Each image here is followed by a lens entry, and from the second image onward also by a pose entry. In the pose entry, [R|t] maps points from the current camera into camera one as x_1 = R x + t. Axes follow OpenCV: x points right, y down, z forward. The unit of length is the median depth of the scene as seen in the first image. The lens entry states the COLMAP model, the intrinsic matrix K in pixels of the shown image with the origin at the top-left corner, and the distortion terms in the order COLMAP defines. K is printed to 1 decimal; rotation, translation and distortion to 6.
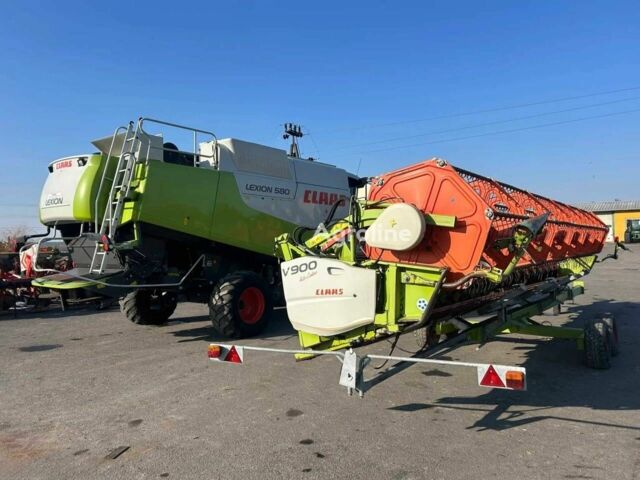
lens RADIAL K [[464.3, 0, 320.0], [0, 464.3, 240.0], [0, 0, 1]] dist [0.103623, -0.179128]
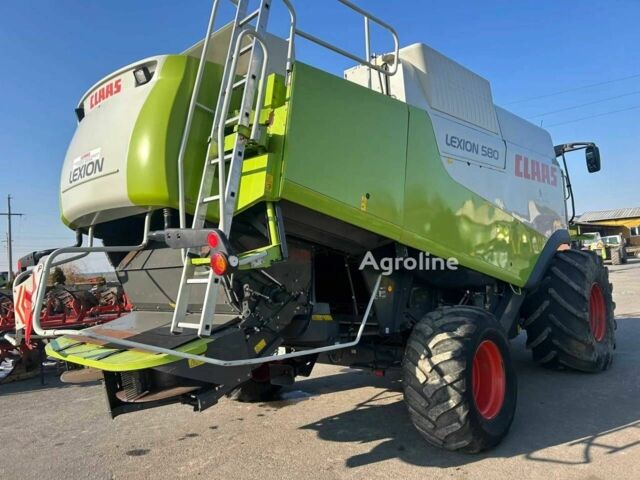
lens RADIAL K [[464.3, 0, 320.0], [0, 464.3, 240.0], [0, 0, 1]] dist [0.103623, -0.179128]
pose [[0.995632, -0.045900, -0.081306, -0.307526], [0.042428, 0.998133, -0.043933, 0.014496], [0.083170, 0.040291, 0.995721, 0.572869]]
